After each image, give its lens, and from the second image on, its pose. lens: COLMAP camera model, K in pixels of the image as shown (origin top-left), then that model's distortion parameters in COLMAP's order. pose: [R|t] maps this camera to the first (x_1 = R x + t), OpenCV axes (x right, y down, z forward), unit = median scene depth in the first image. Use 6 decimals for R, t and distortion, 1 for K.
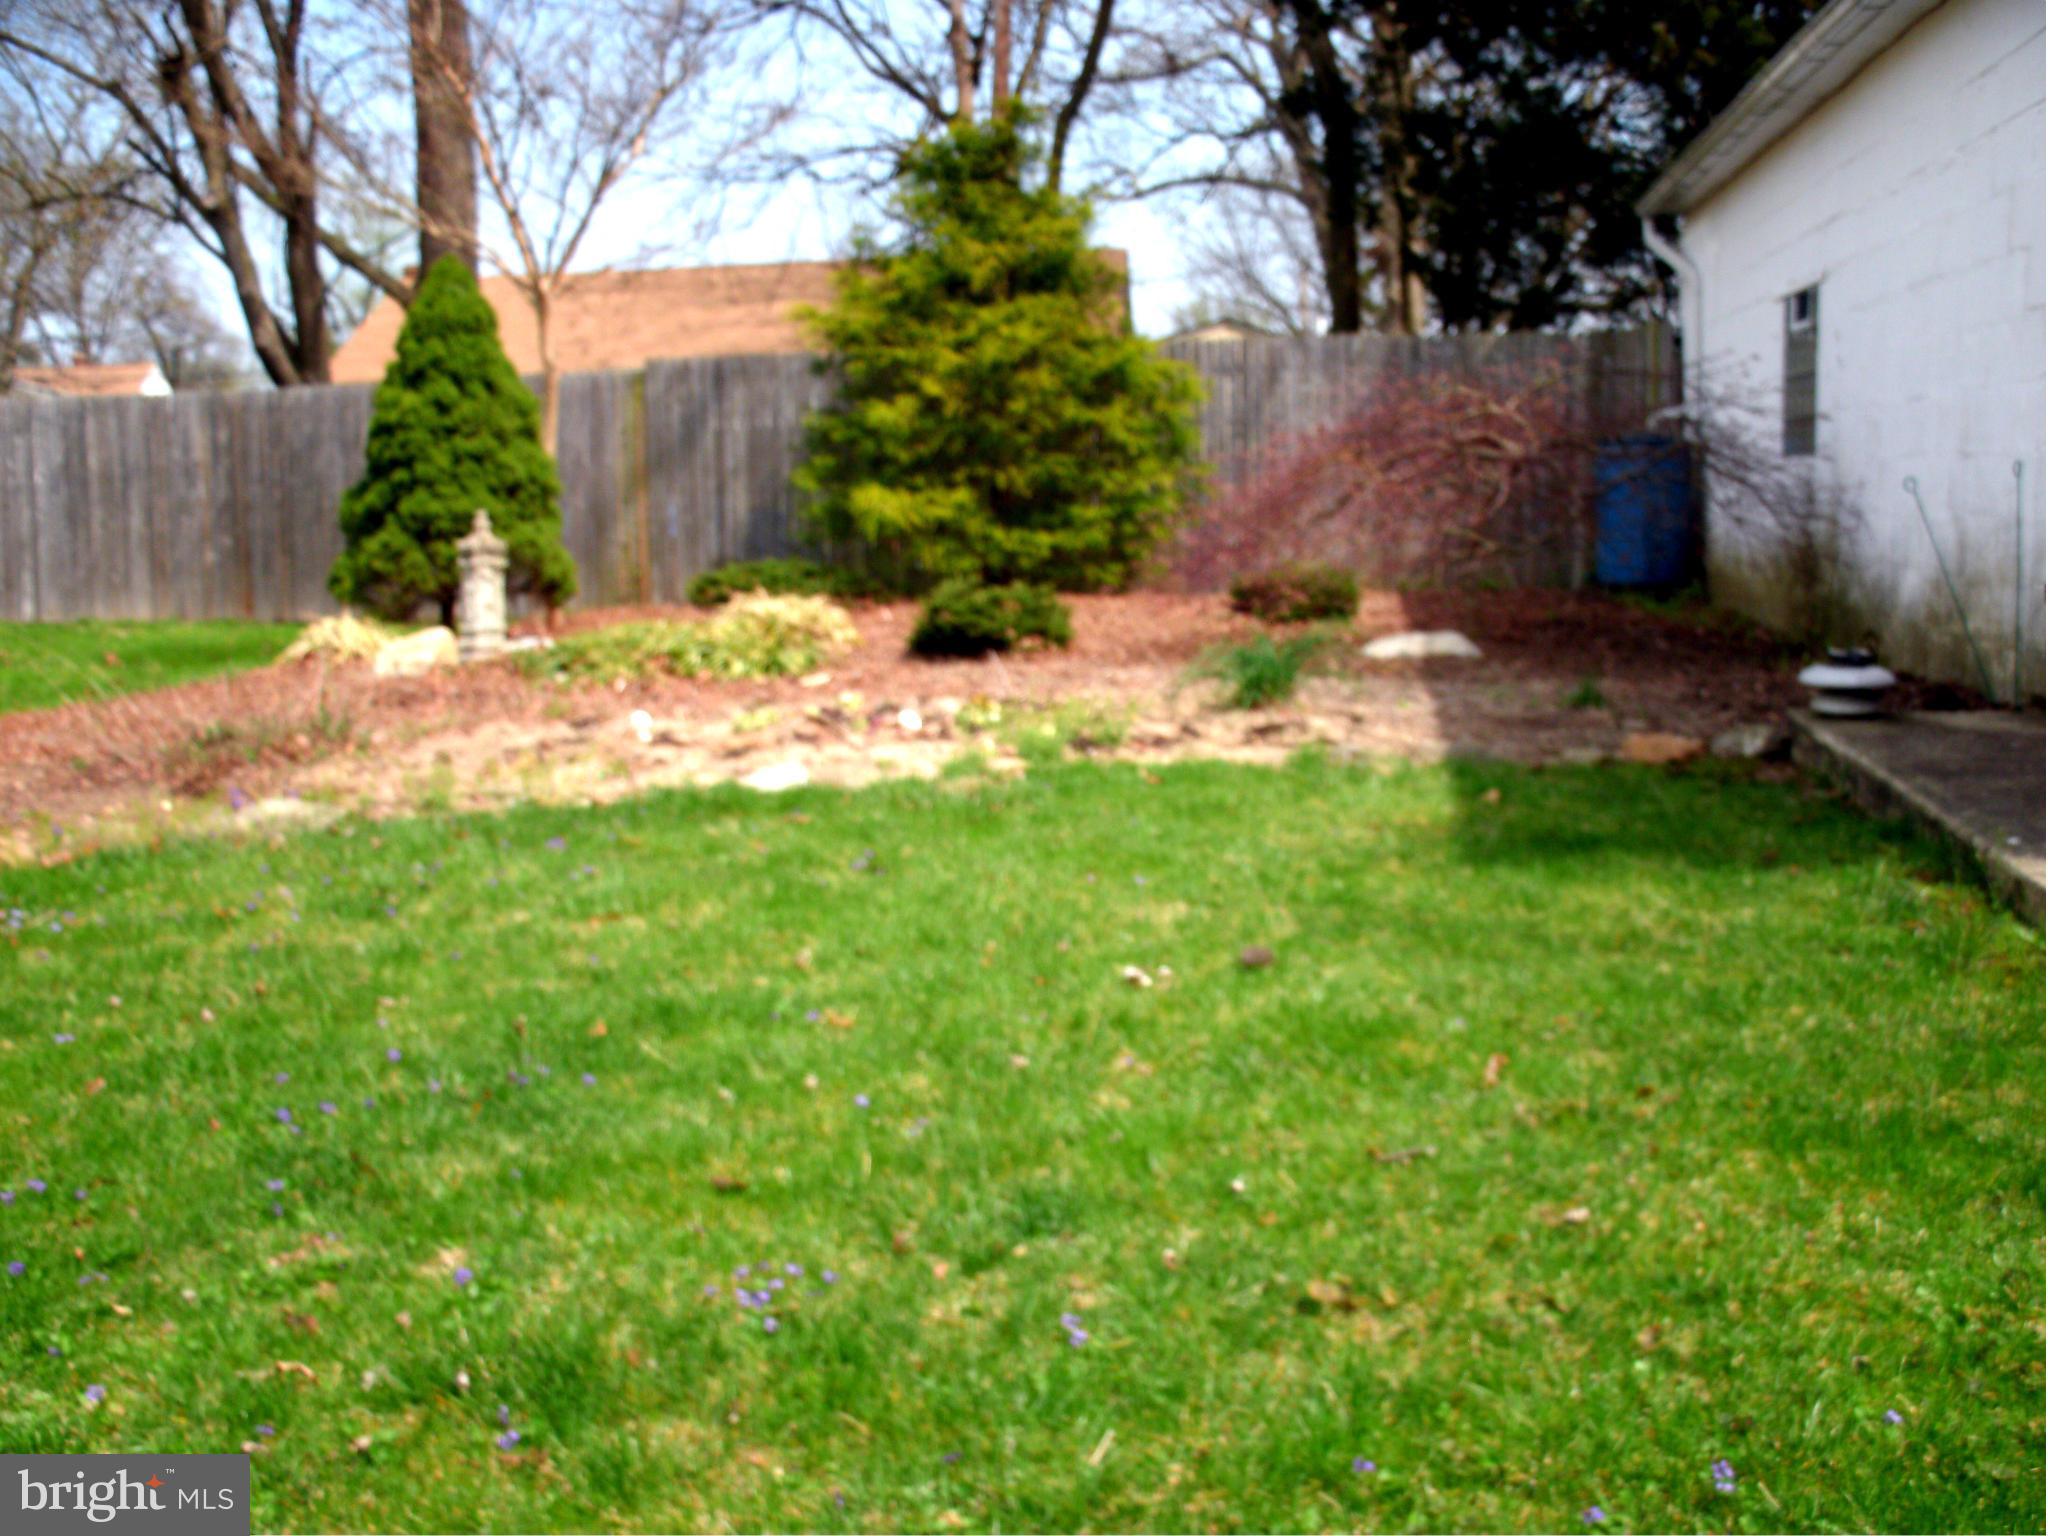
lens RADIAL K [[2124.1, 0, 1024.0], [0, 2124.1, 768.0], [0, 0, 1]] dist [-0.166951, 0.003706]
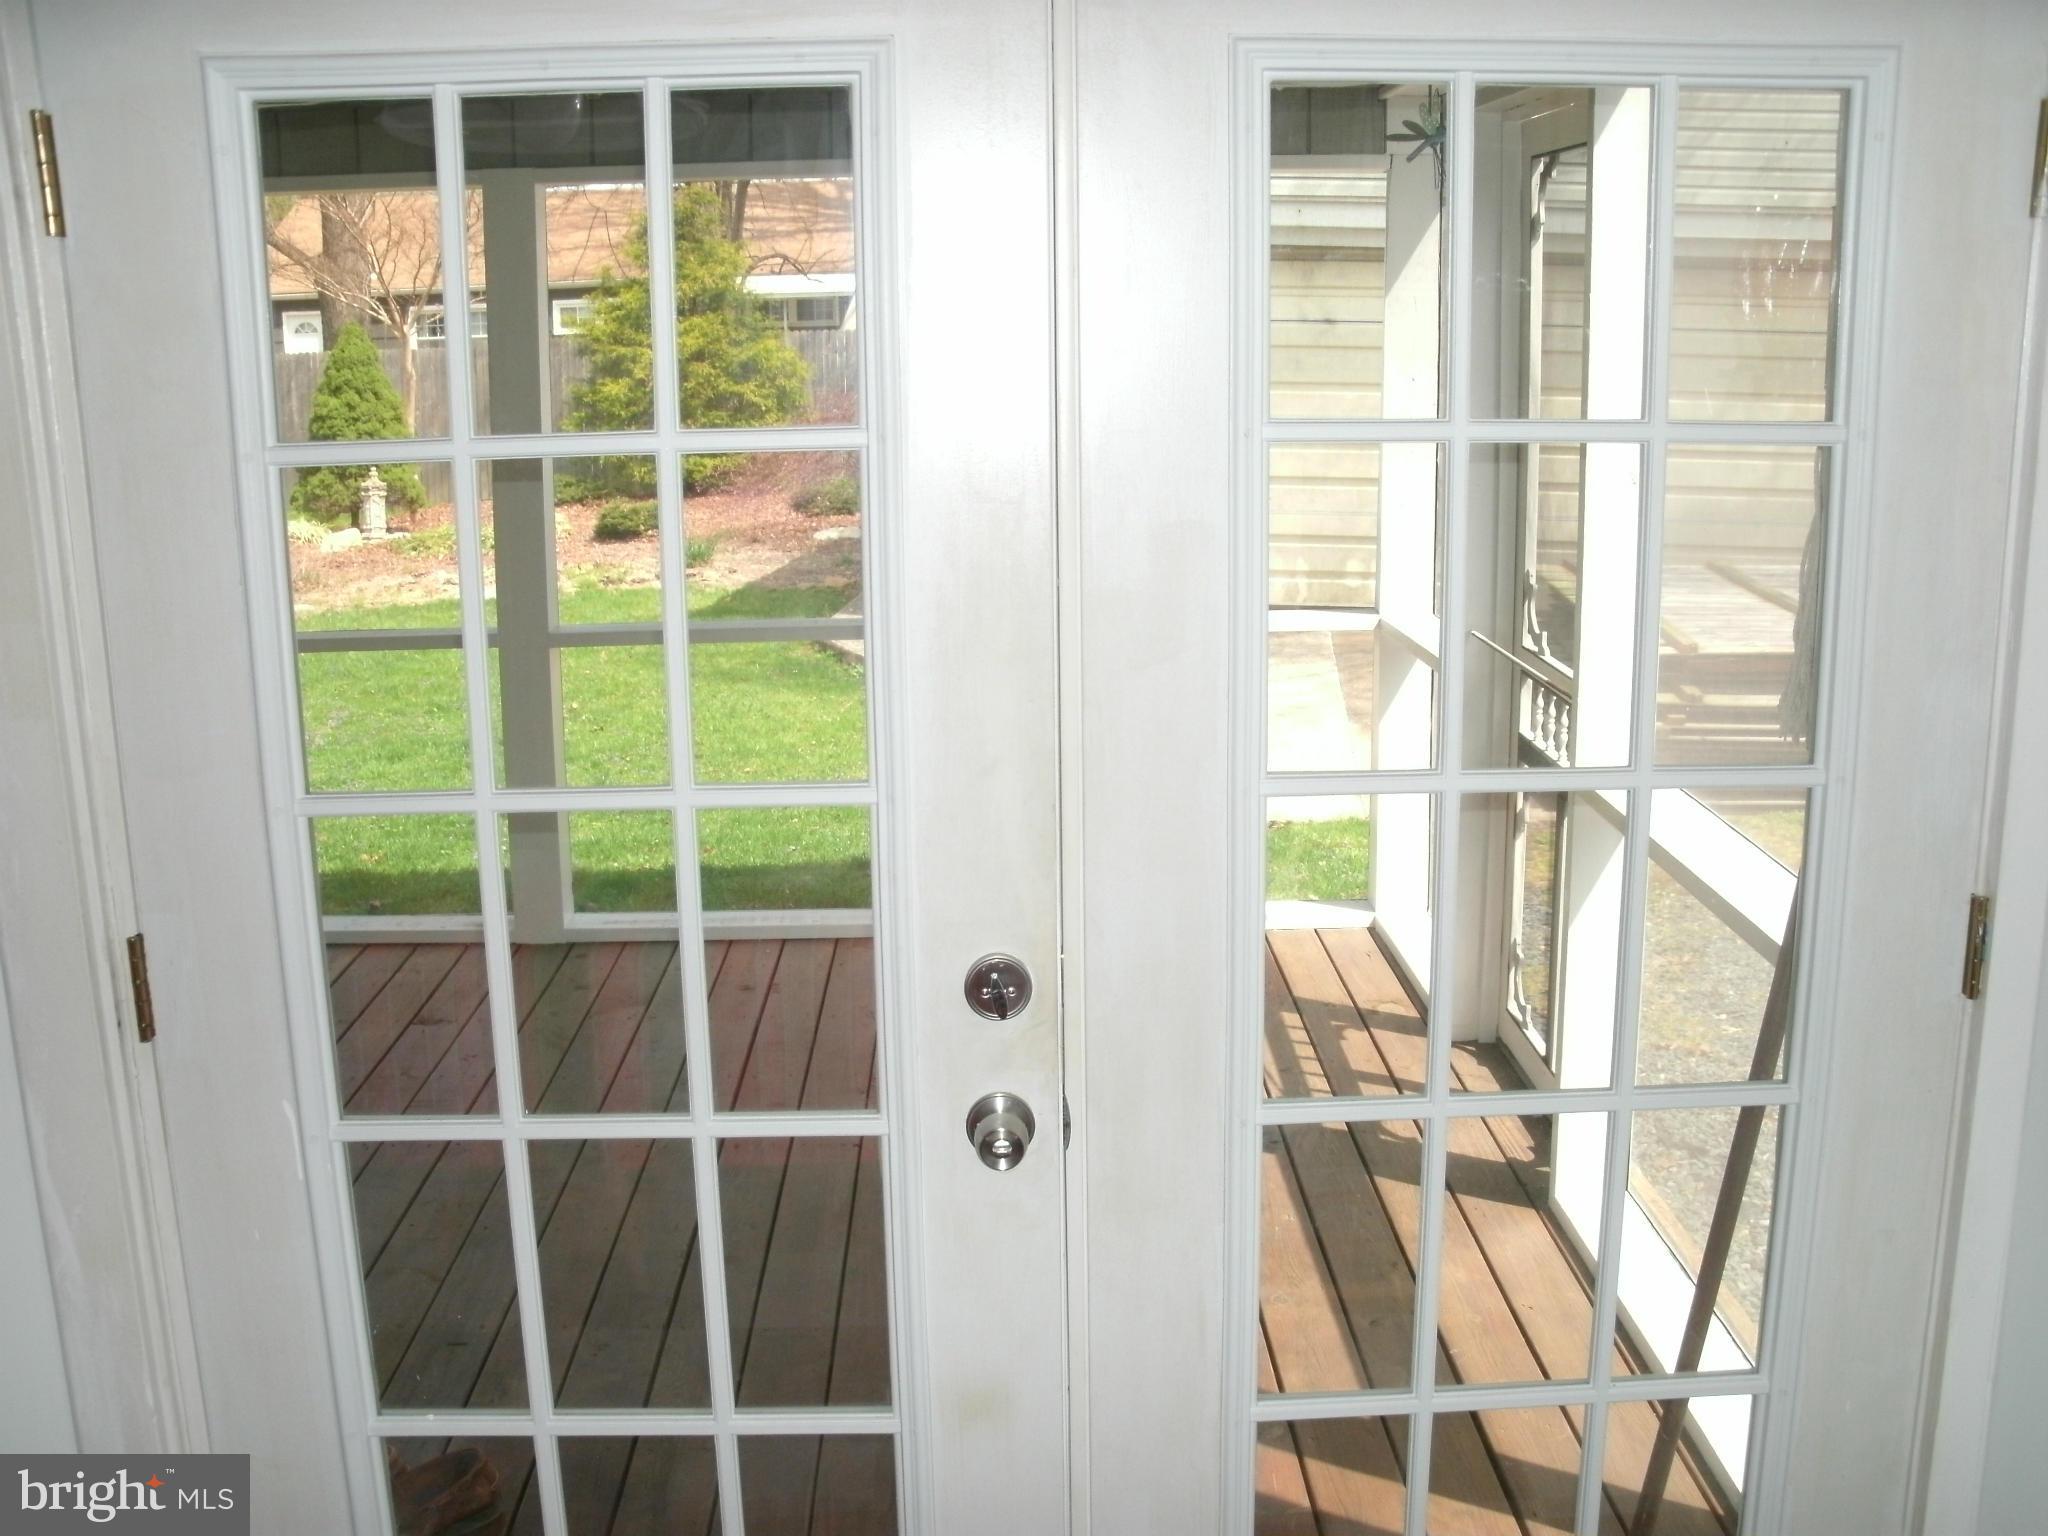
lens RADIAL K [[2124.1, 0, 1024.0], [0, 2124.1, 768.0], [0, 0, 1]] dist [-0.166951, 0.003706]
pose [[0.998854, -0.005967, 0.047486, 0.240824], [0.002546, 0.997418, 0.071773, 0.018515], [-0.047792, -0.071570, 0.996290, -0.934454]]
